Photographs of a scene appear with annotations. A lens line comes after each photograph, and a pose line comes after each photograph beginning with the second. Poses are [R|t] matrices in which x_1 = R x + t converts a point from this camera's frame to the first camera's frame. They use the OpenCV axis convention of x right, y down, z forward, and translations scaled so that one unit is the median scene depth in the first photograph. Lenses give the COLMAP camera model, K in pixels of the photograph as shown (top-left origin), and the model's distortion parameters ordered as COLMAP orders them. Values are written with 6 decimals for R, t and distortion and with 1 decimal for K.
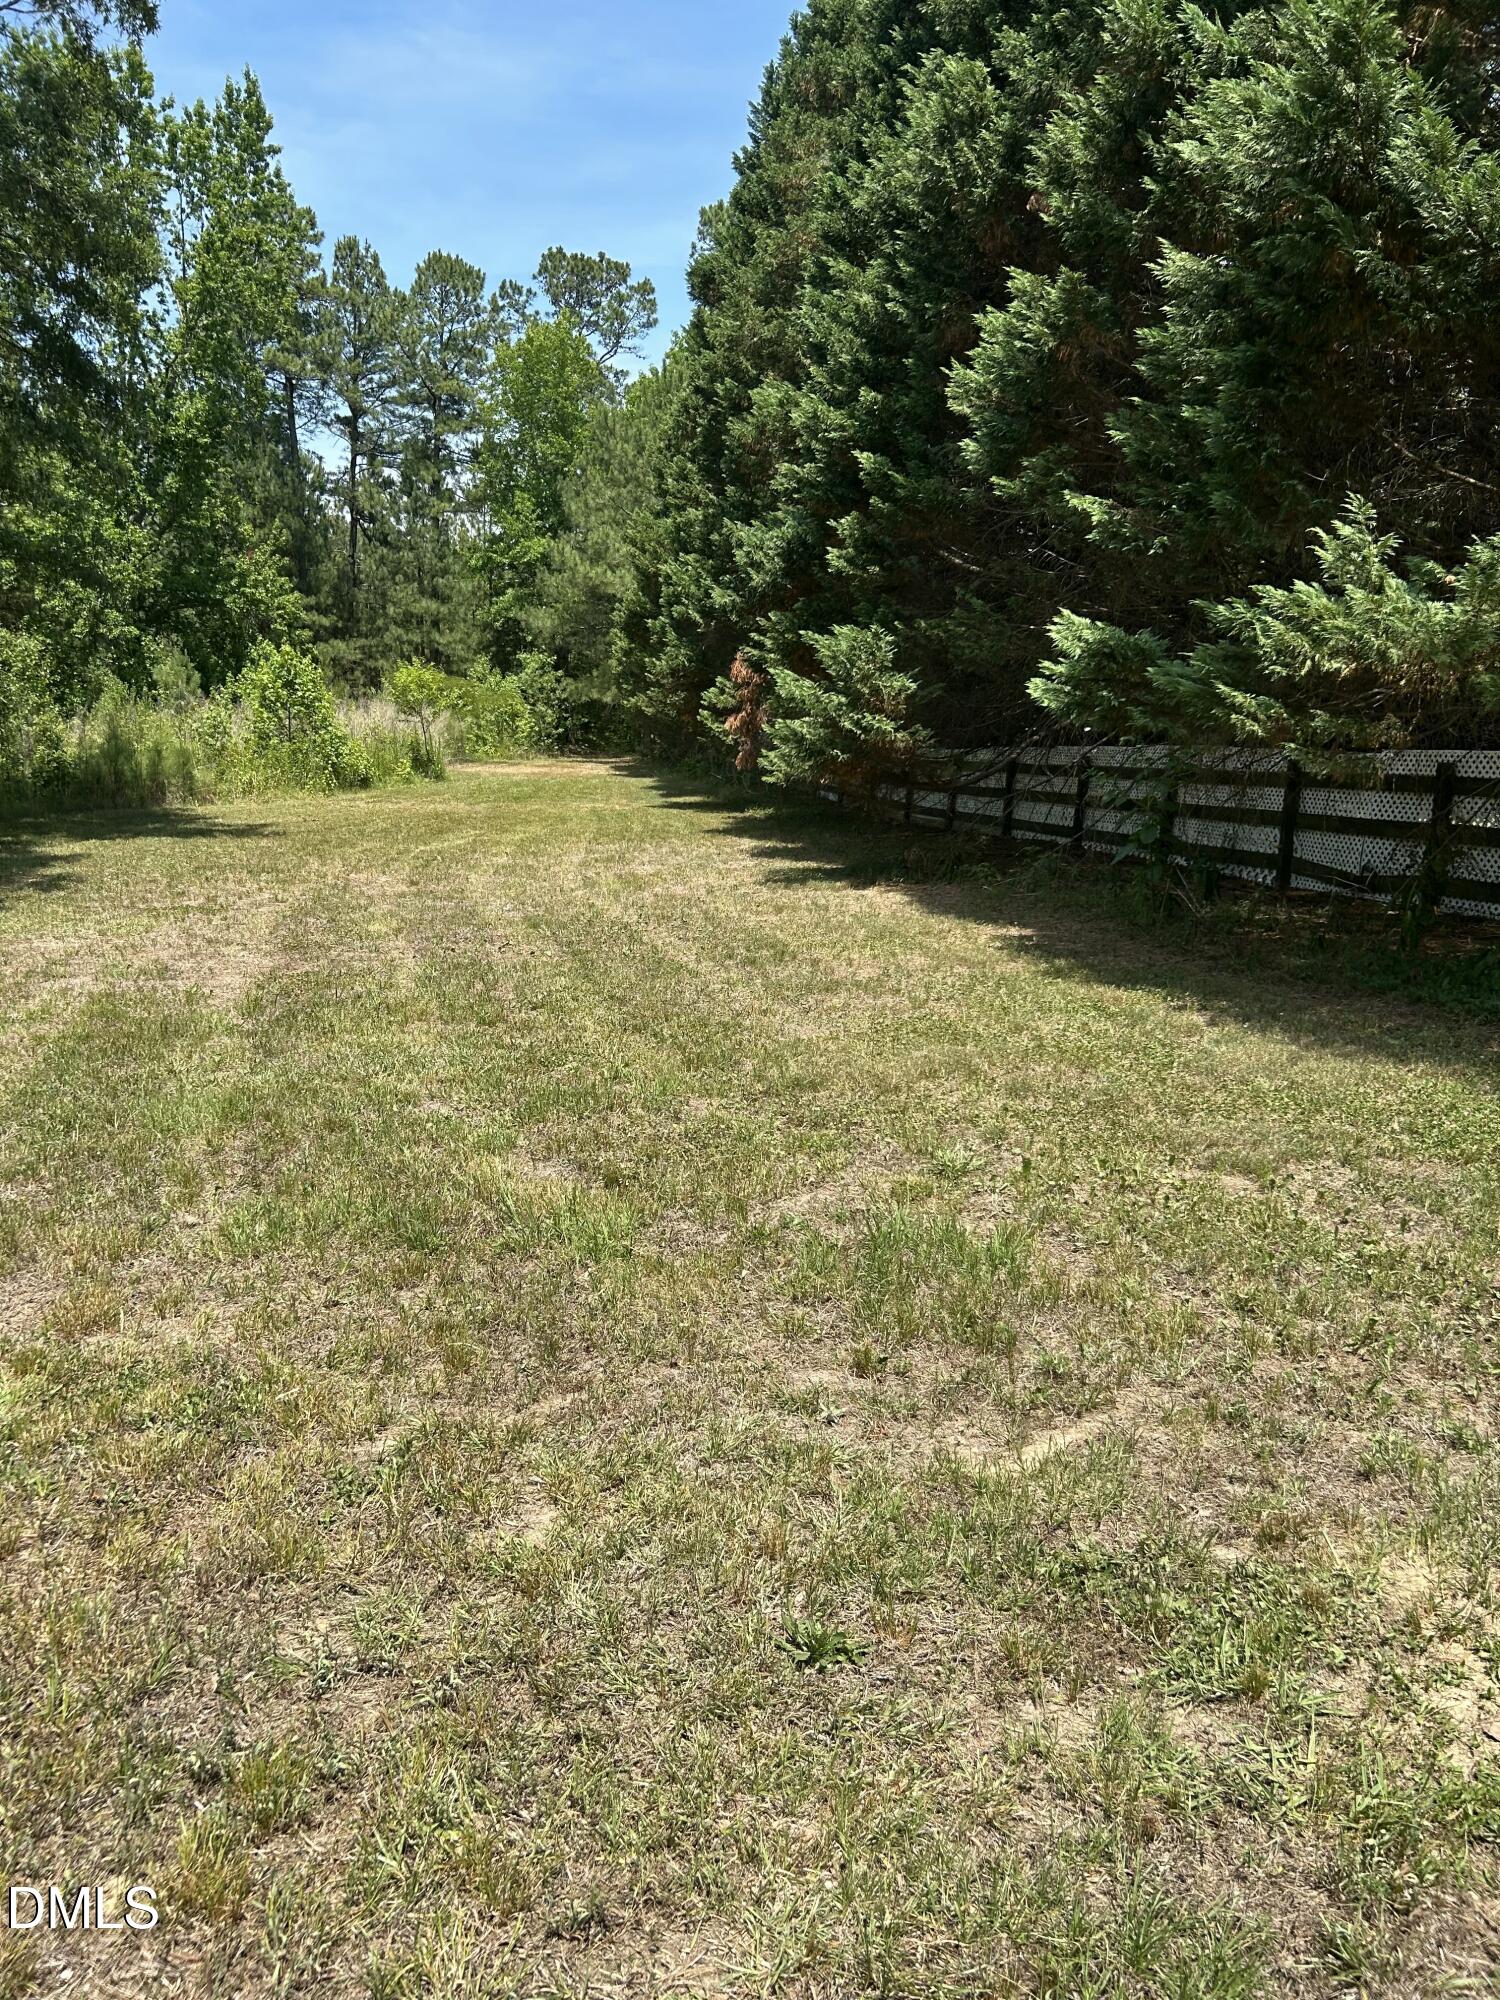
lens RADIAL K [[1531.7, 0, 750.0], [0, 1531.7, 1000.0], [0, 0, 1]] dist [0.004209, 0.046349]
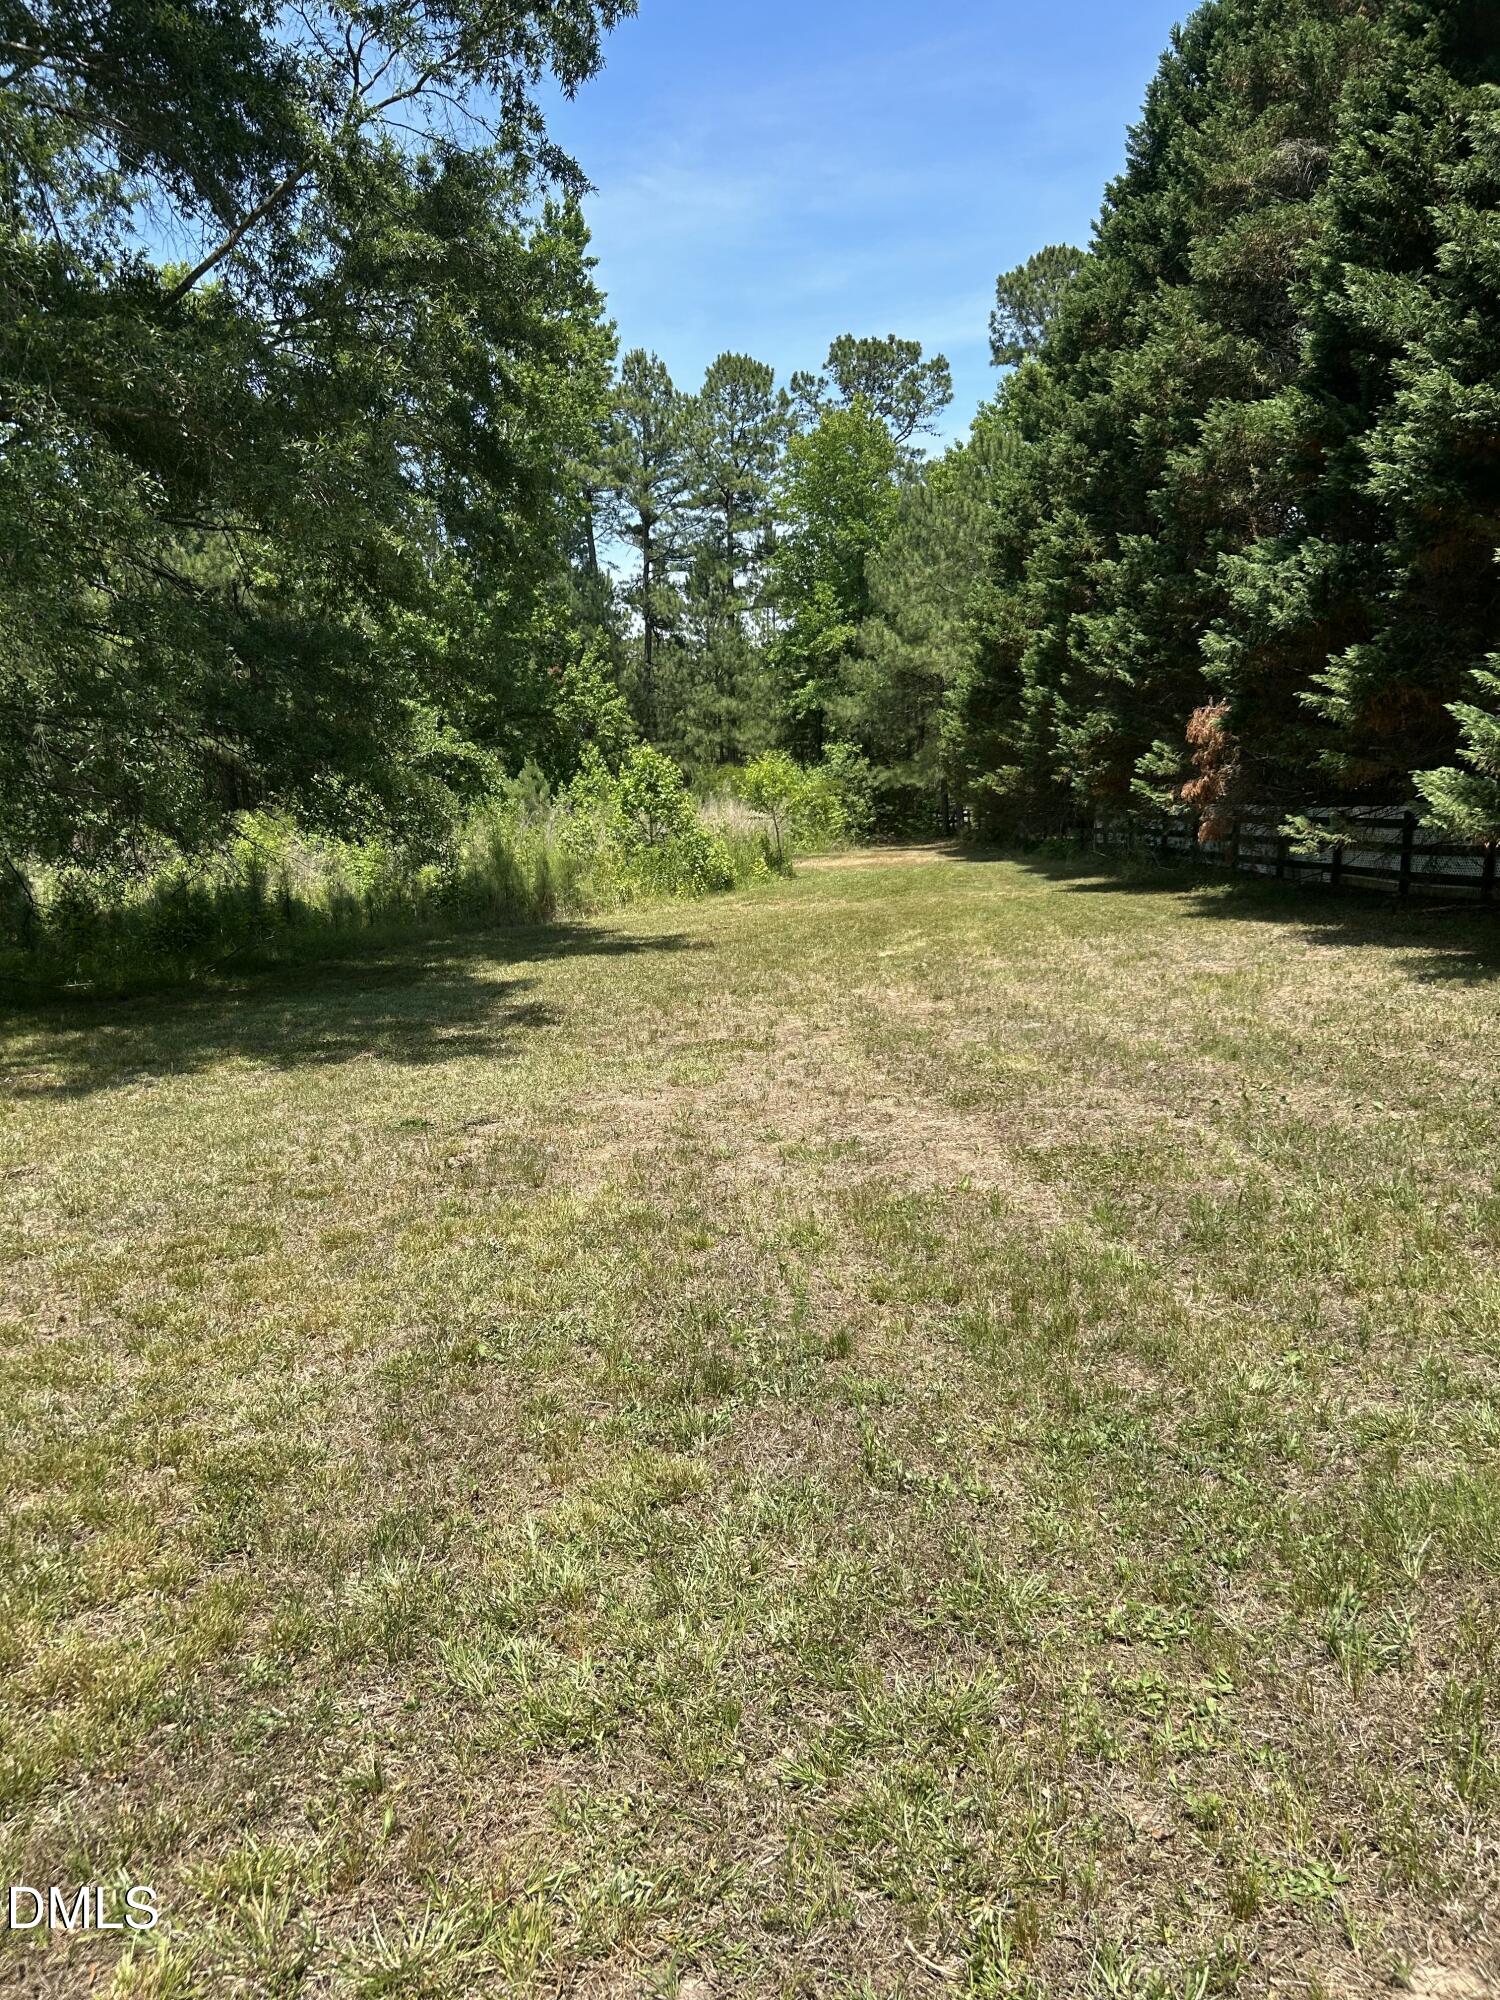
lens RADIAL K [[1494.4, 0, 750.0], [0, 1494.4, 1000.0], [0, 0, 1]] dist [0.027141, 0.009106]
pose [[0.989659, -0.049971, -0.134455, -0.078824], [0.042451, 0.997400, -0.058231, -0.010884], [0.137016, 0.051921, 0.989207, 0.061623]]
